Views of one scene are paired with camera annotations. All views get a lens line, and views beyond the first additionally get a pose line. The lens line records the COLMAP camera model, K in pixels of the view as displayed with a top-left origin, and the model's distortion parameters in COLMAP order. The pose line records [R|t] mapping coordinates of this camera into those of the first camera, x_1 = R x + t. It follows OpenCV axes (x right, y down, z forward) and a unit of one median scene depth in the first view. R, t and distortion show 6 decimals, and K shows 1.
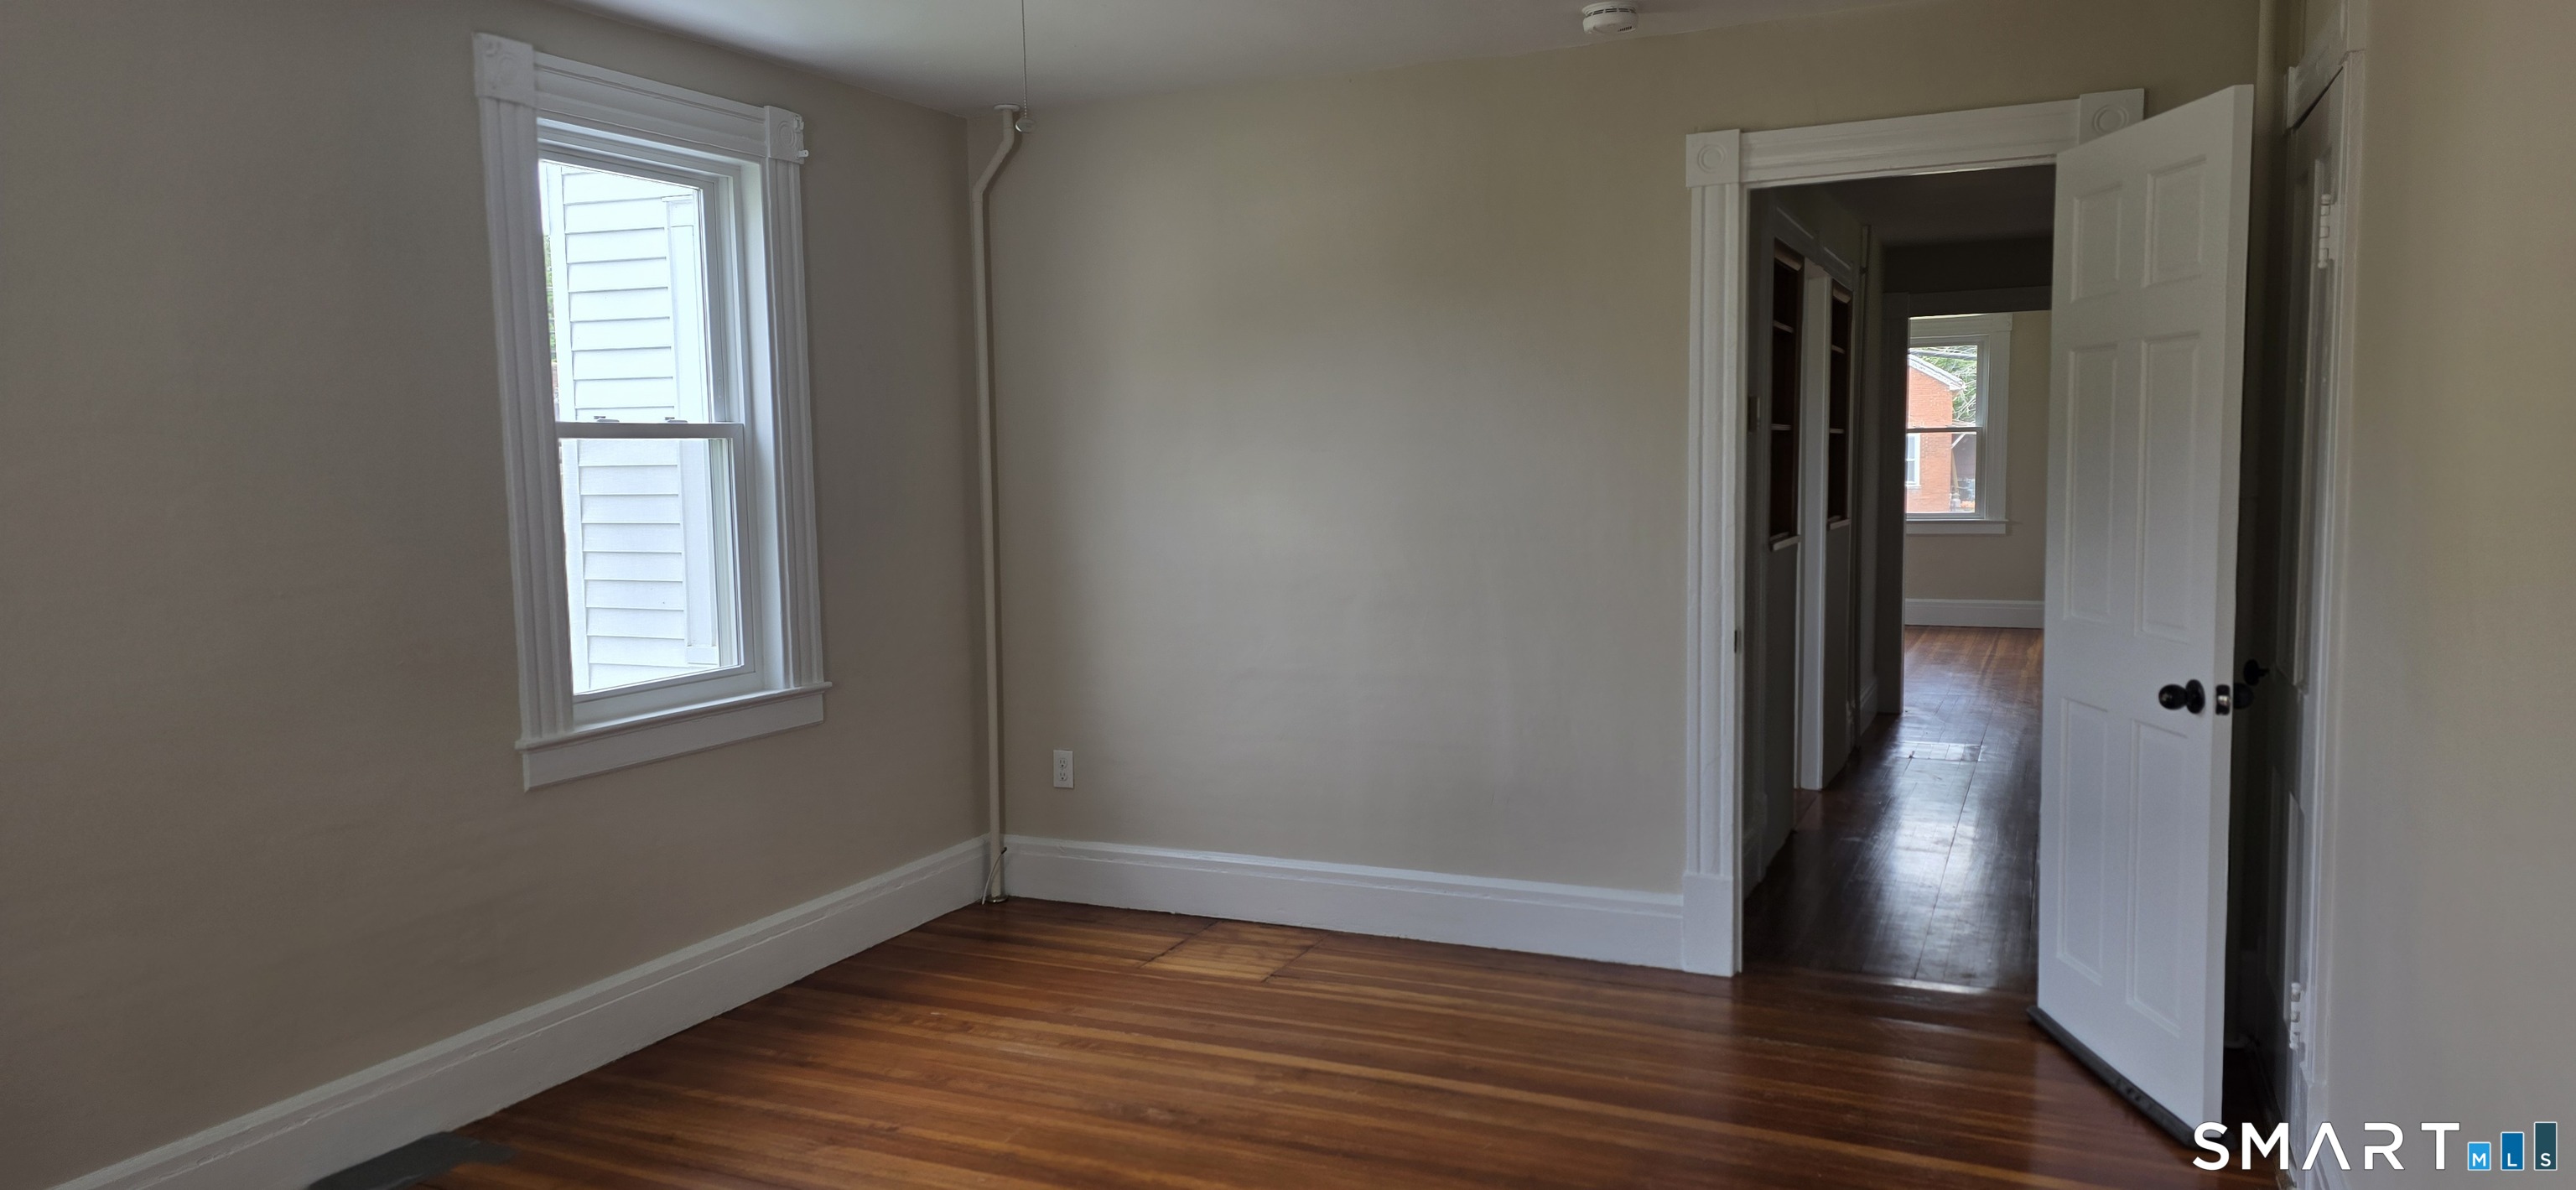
lens RADIAL K [[1711.8, 0, 1285.3], [0, 1711.8, 607.4], [0, 0, 1]] dist [0.055101, -0.002815]
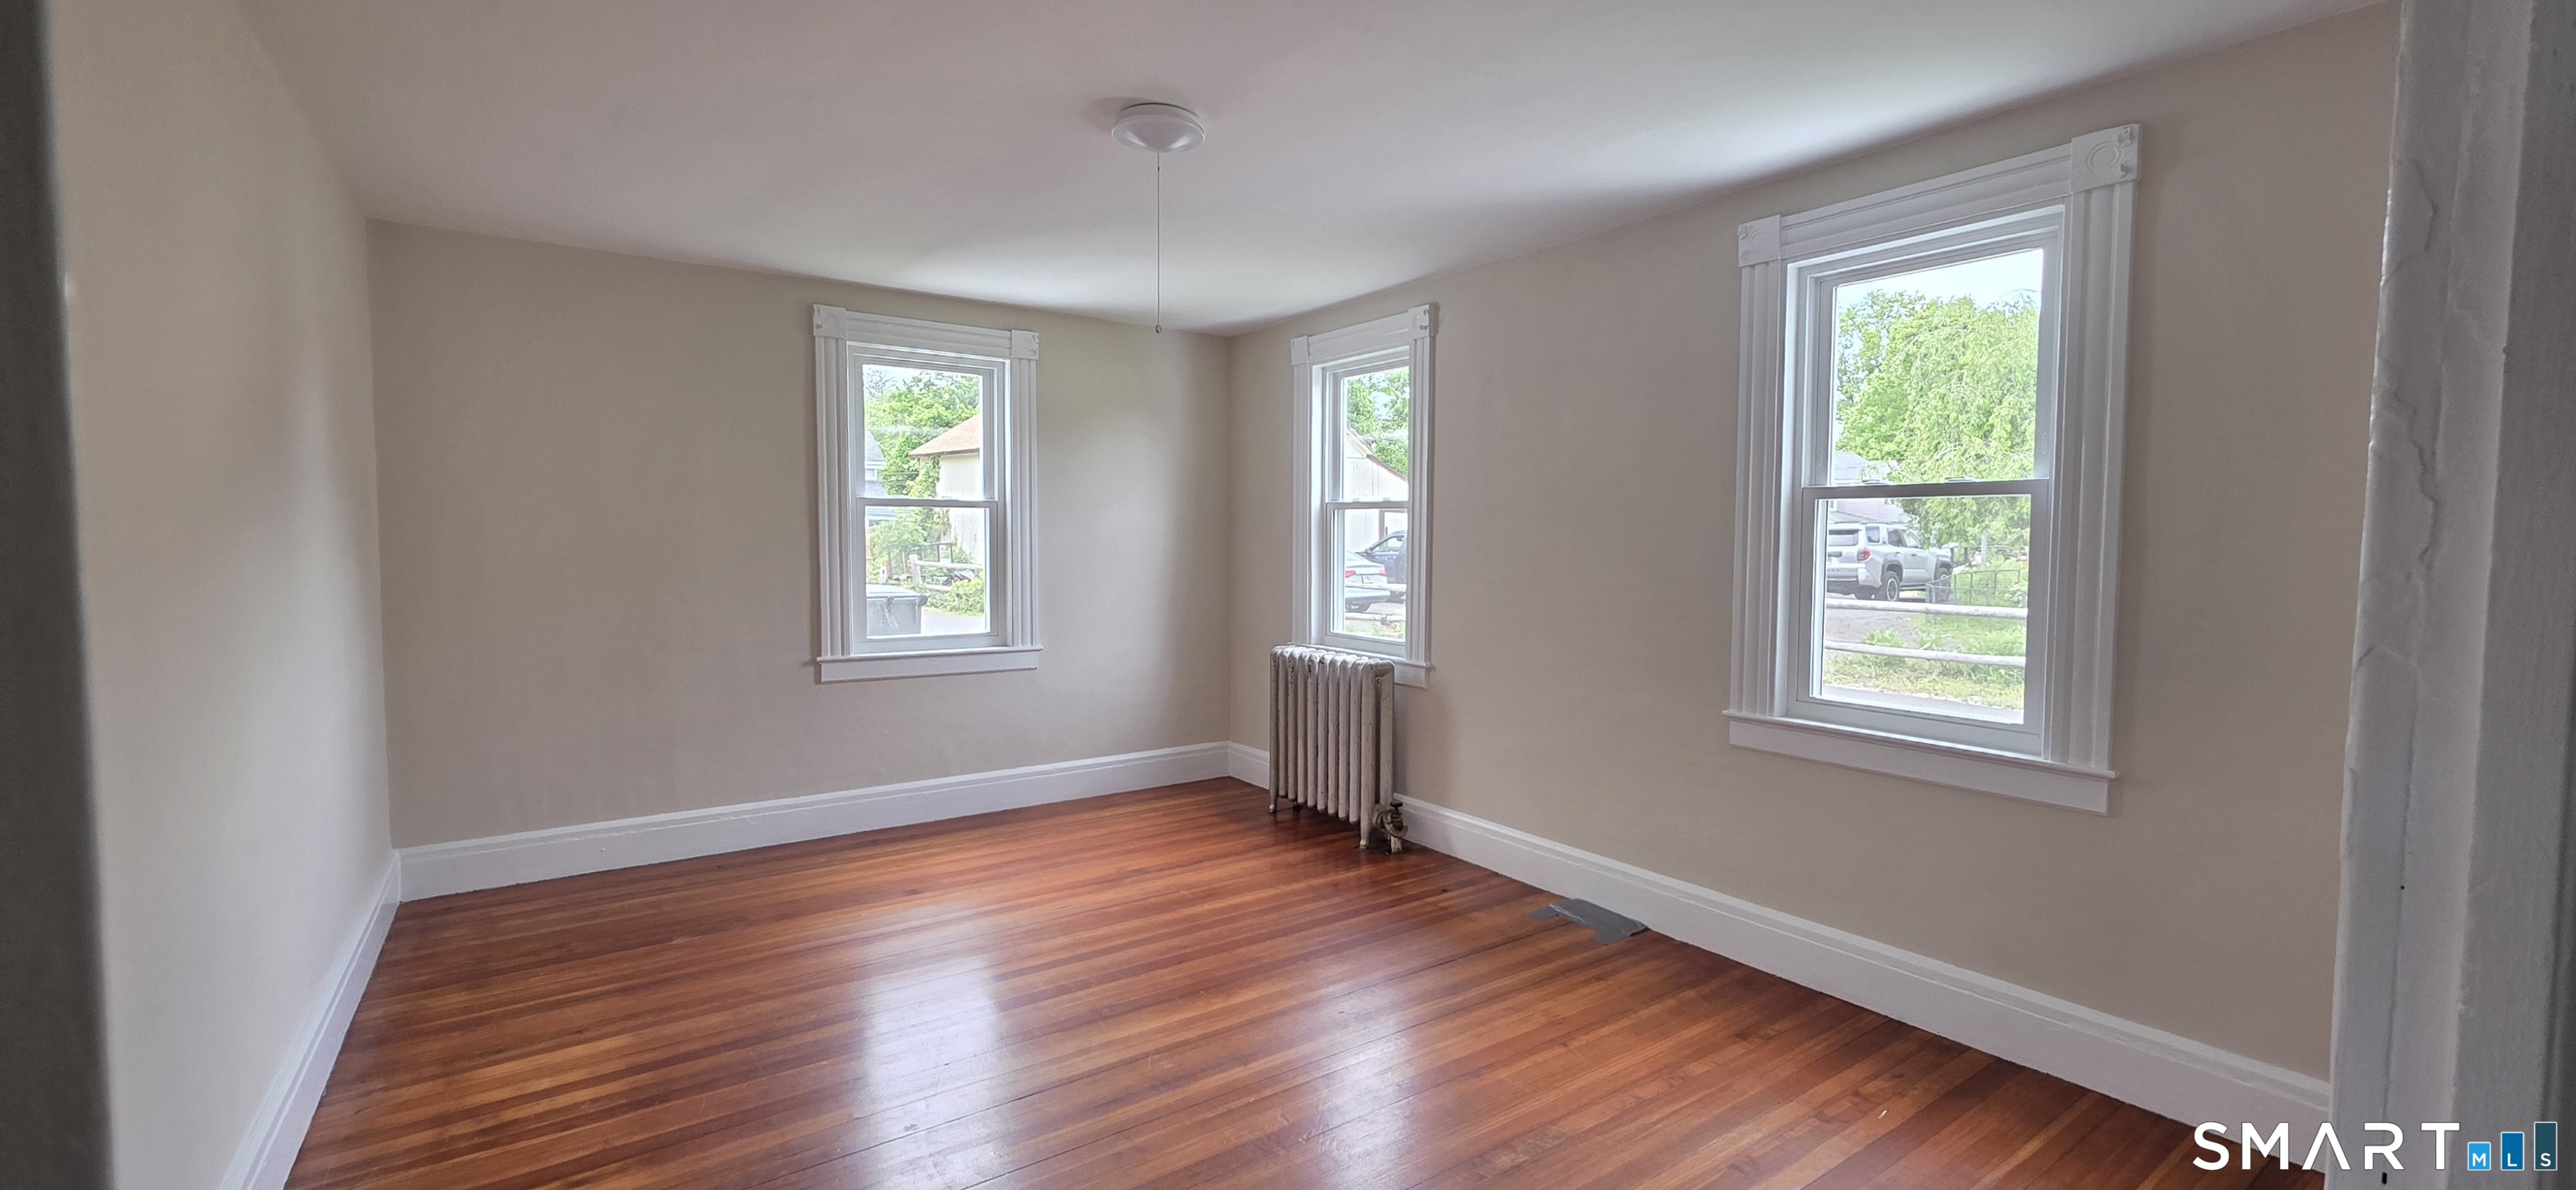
lens RADIAL K [[1032.0, 0, 1292.4], [0, 1032.0, 581.0], [0, 0, 1]] dist [0.000010, 0.000494]
pose [[-0.503048, 0.051941, -0.862696, 0.412836], [-0.079546, 0.991173, 0.106061, -0.079269], [0.860590, 0.121978, -0.494475, 0.950738]]
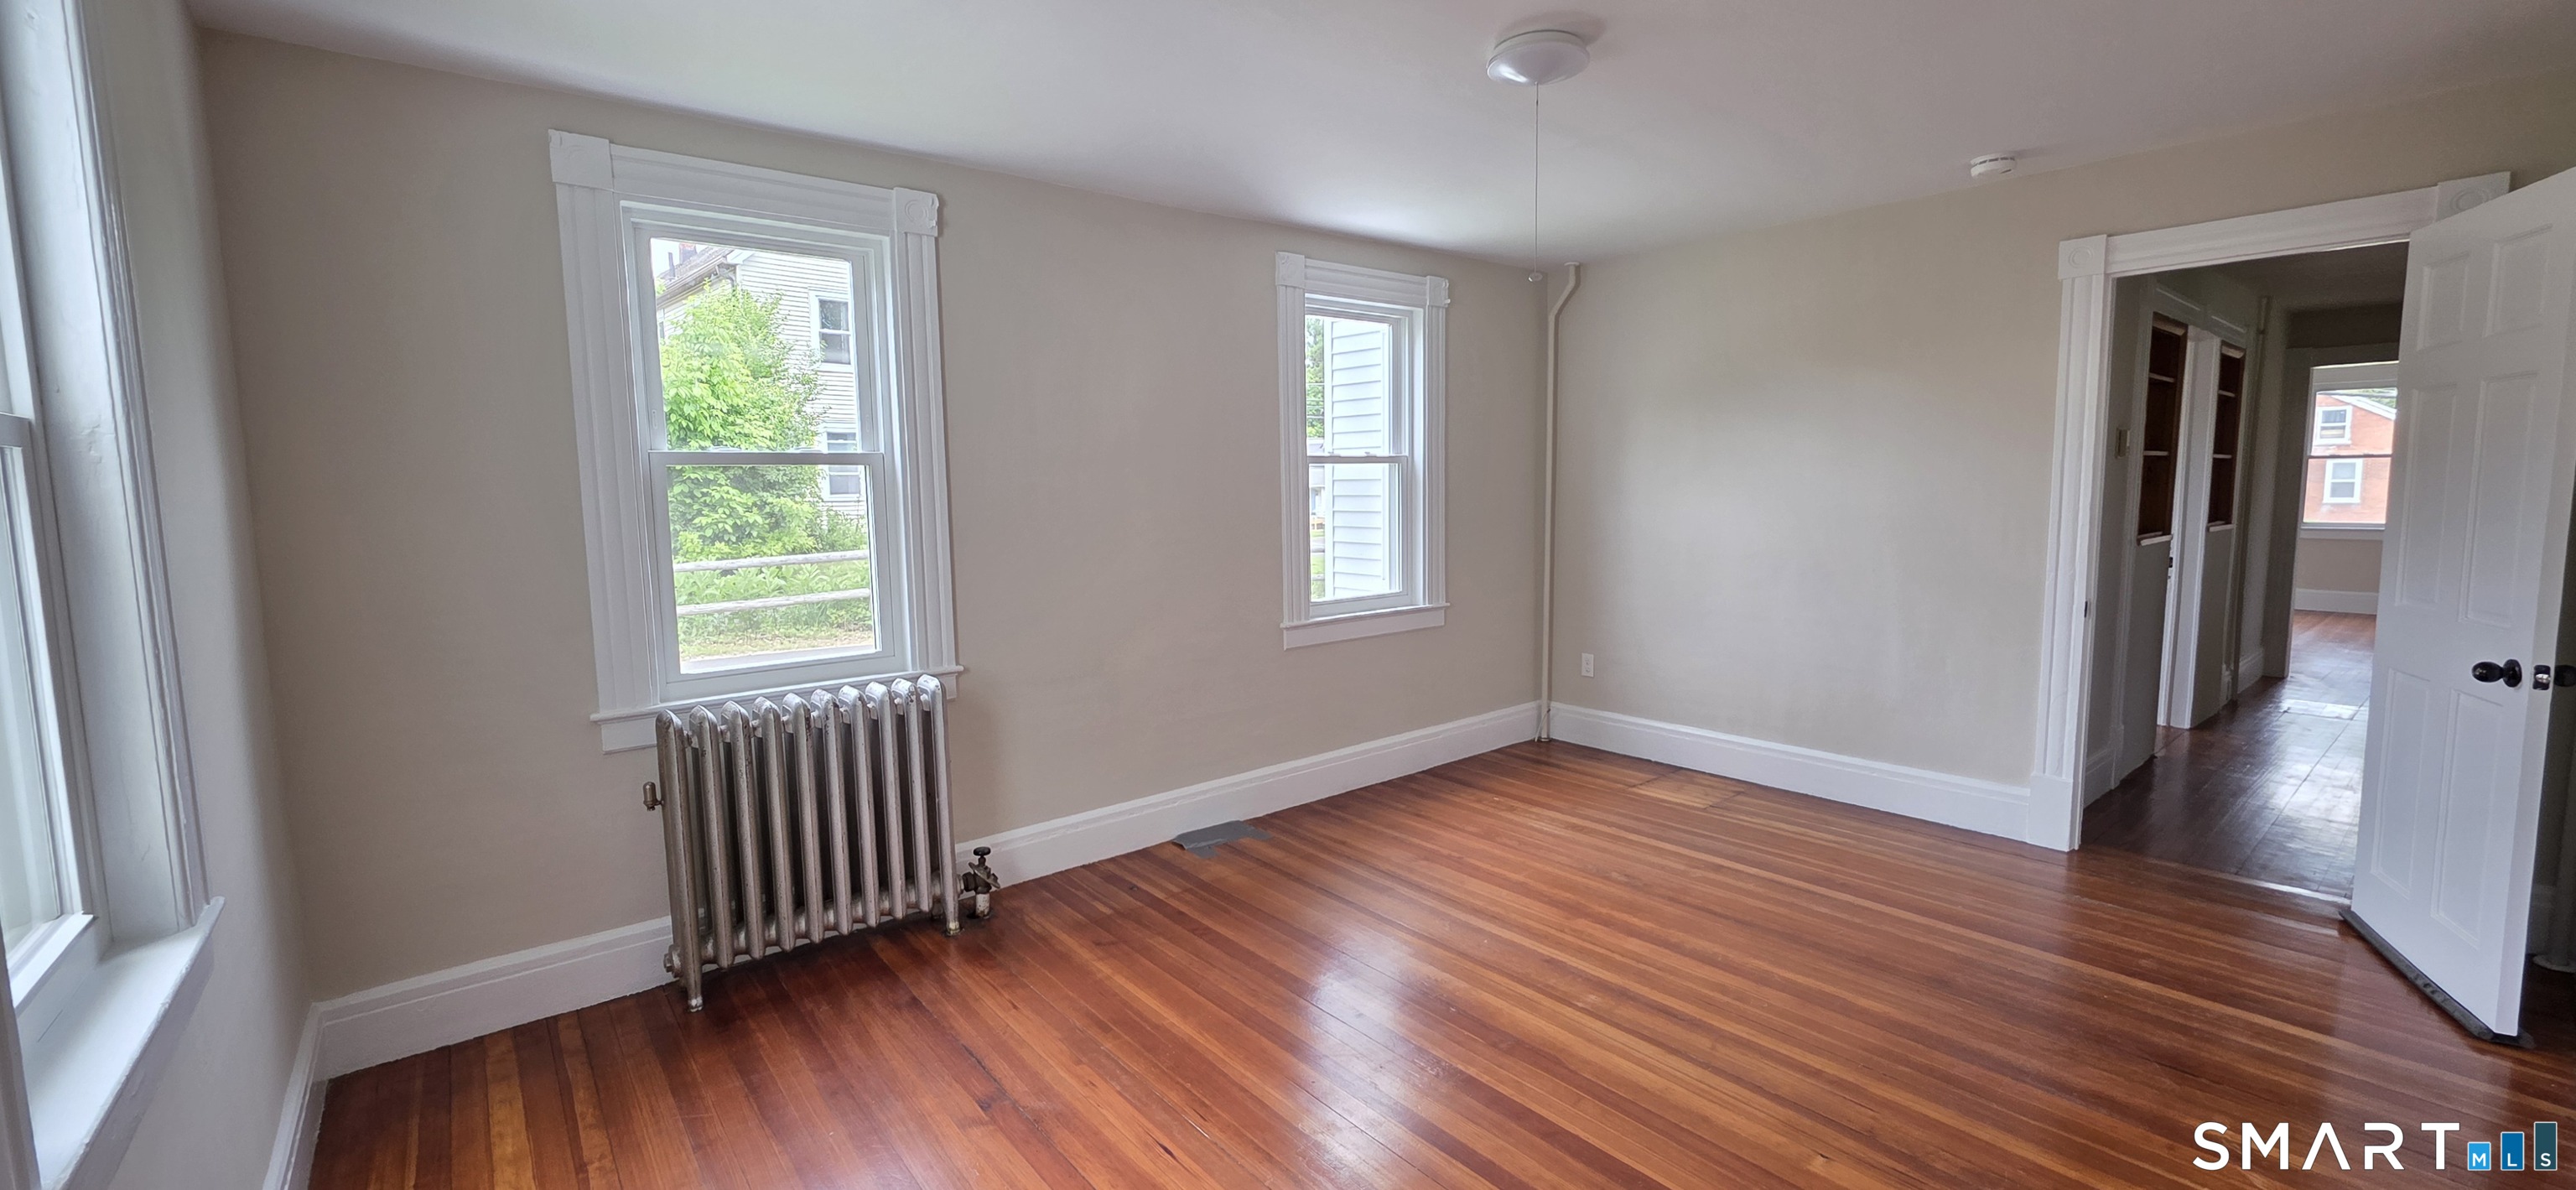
lens RADIAL K [[1032.0, 0, 1292.4], [0, 1032.0, 581.0], [0, 0, 1]] dist [0.000010, 0.000494]
pose [[0.900536, 0.045804, -0.432362, 0.048020], [-0.039829, 0.998945, 0.022870, 0.003285], [0.432953, -0.003374, 0.901410, -0.014325]]
